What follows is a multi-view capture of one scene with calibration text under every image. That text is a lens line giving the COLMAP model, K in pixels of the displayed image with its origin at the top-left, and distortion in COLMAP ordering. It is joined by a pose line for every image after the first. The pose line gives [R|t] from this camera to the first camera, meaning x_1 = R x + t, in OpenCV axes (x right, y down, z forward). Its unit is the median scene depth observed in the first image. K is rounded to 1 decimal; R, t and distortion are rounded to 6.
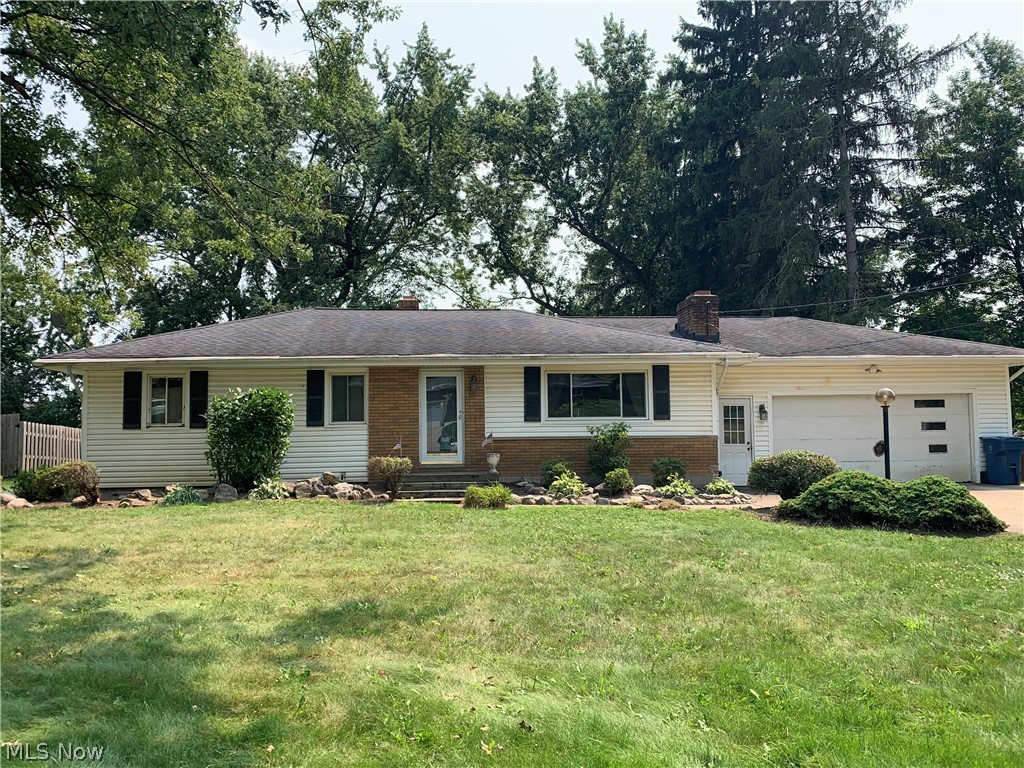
lens RADIAL K [[887.5, 0, 509.1], [0, 887.5, 371.0], [0, 0, 1]] dist [0.091454, -0.157162]
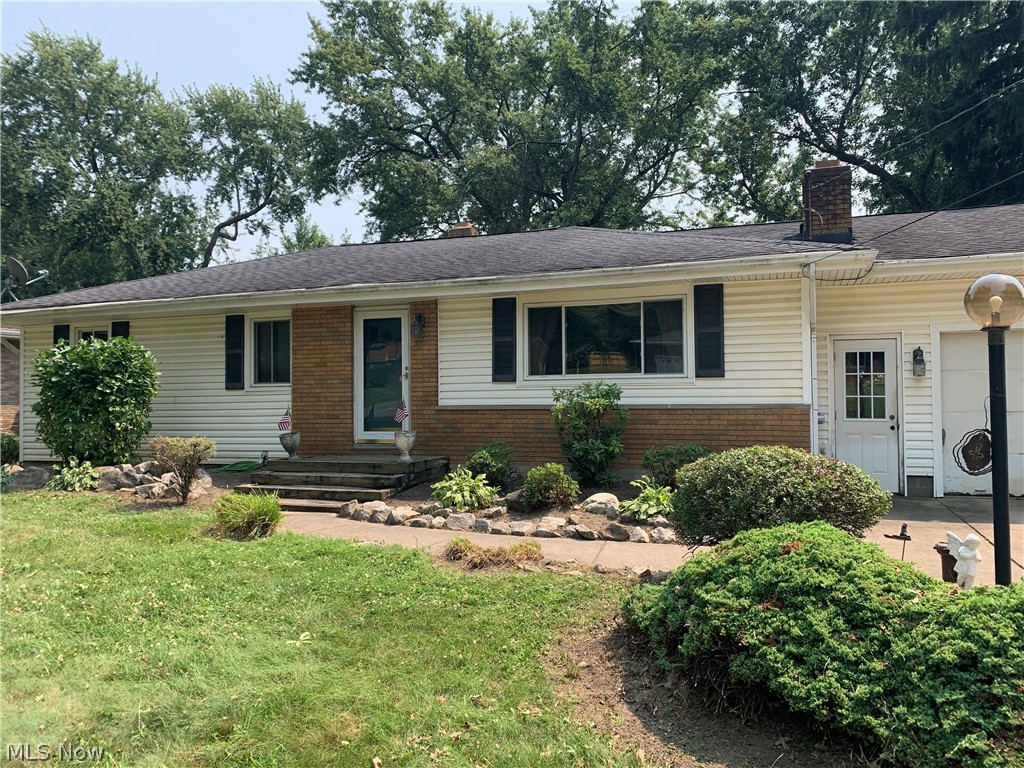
lens RADIAL K [[788.8, 0, 521.2], [0, 788.8, 379.6], [0, 0, 1]] dist [0.033180, -0.003367]
pose [[0.912065, -0.006693, -0.409991, 0.275683], [0.028136, 0.998532, 0.046289, 0.028737], [0.409080, -0.053754, 0.910914, 0.475974]]
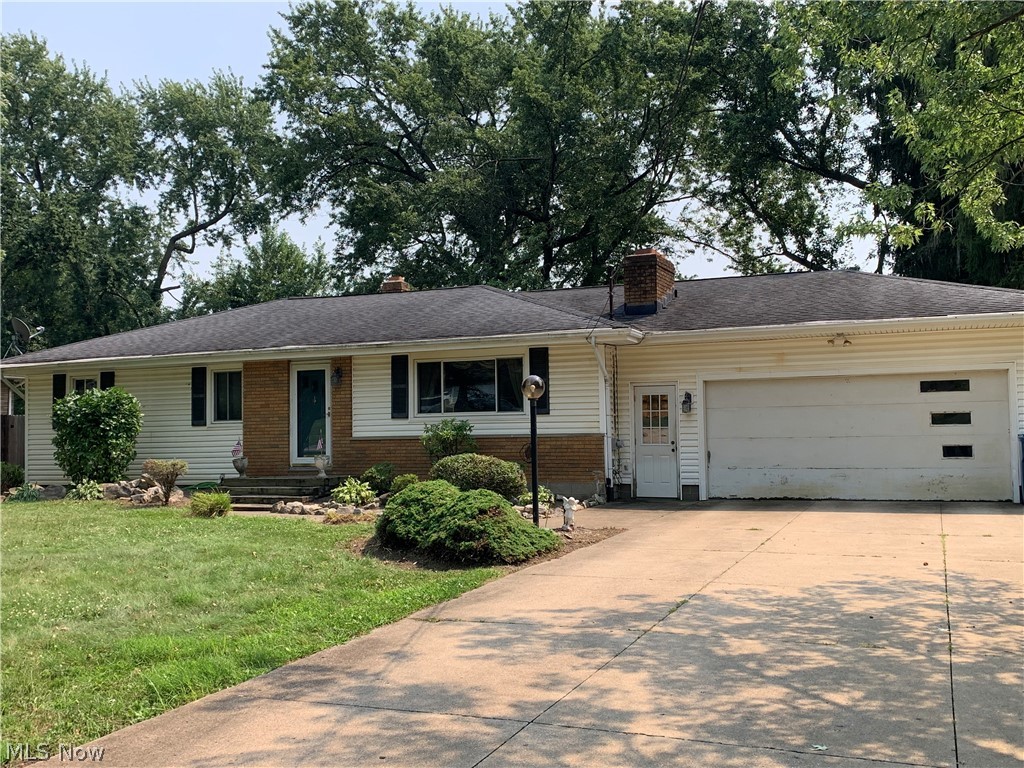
lens RADIAL K [[1053.7, 0, 509.1], [0, 1053.7, 384.6], [0, 0, 1]] dist [0.132313, -0.204630]
pose [[0.887871, -0.023354, -0.459500, 0.598040], [0.039204, 0.998919, 0.024981, 0.001944], [0.458420, -0.040194, 0.887826, 0.130719]]
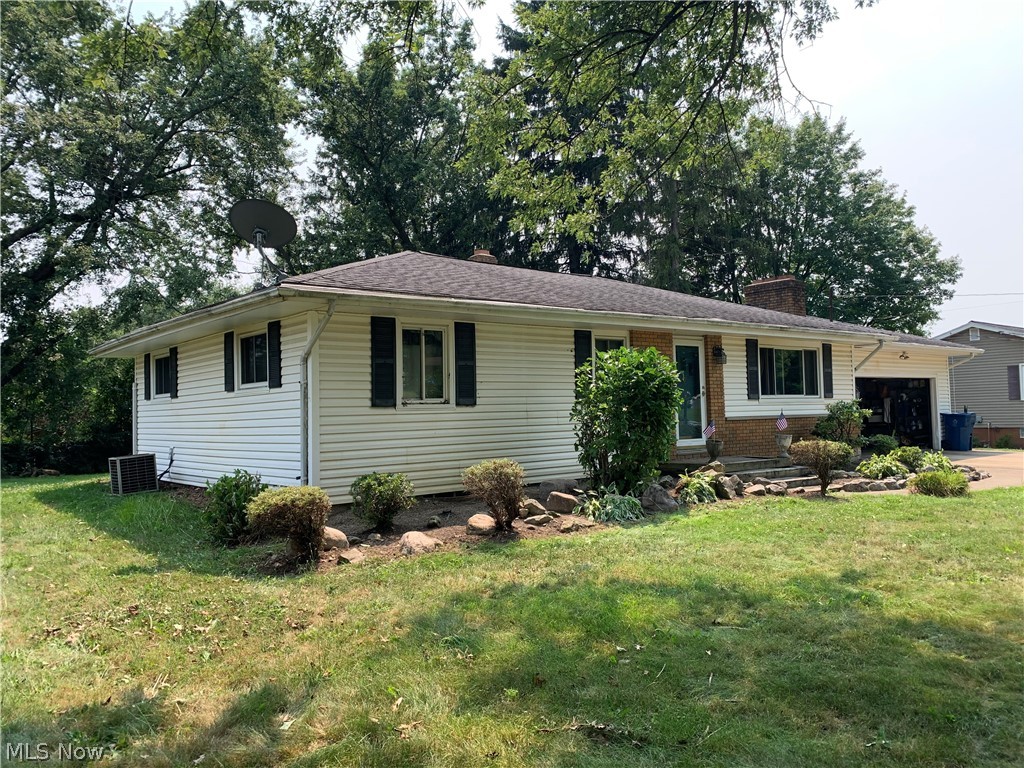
lens RADIAL K [[788.8, 0, 521.2], [0, 788.8, 379.6], [0, 0, 1]] dist [0.033180, -0.003367]
pose [[0.818379, 0.018603, 0.574378, -0.636763], [-0.031009, 0.999449, 0.011813, 0.034320], [-0.573841, -0.027478, 0.818505, 0.470532]]
